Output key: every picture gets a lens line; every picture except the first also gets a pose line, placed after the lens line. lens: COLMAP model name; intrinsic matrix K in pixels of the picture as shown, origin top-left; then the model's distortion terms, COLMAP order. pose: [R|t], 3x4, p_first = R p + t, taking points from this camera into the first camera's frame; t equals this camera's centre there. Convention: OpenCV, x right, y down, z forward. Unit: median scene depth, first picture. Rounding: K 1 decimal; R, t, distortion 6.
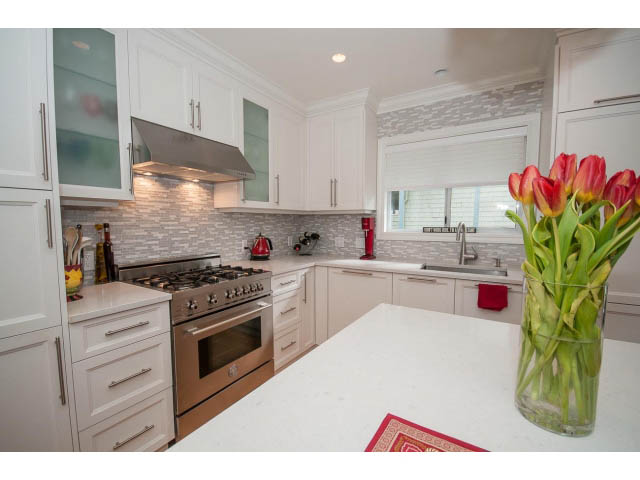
lens RADIAL K [[282.9, 0, 323.1], [0, 282.9, 243.9], [0, 0, 1]] dist [0.011660, -0.012862]
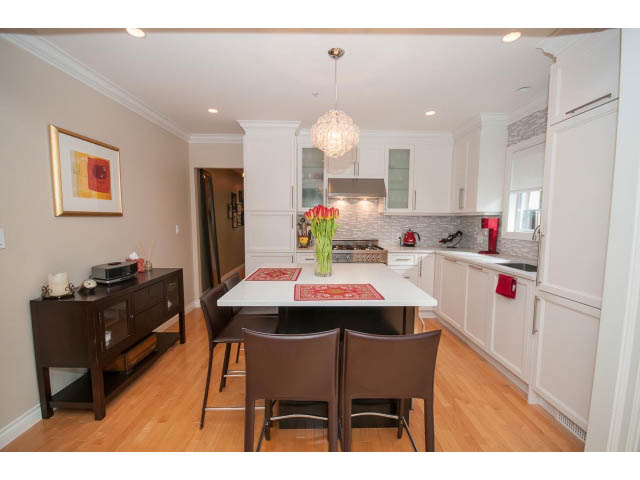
lens RADIAL K [[282.9, 0, 323.1], [0, 282.9, 243.9], [0, 0, 1]] dist [0.011660, -0.012862]
pose [[0.545131, 0.075785, -0.834918, 0.888681], [-0.071517, 0.996479, 0.043755, 0.011193], [0.835295, 0.035859, 0.548632, -0.233694]]
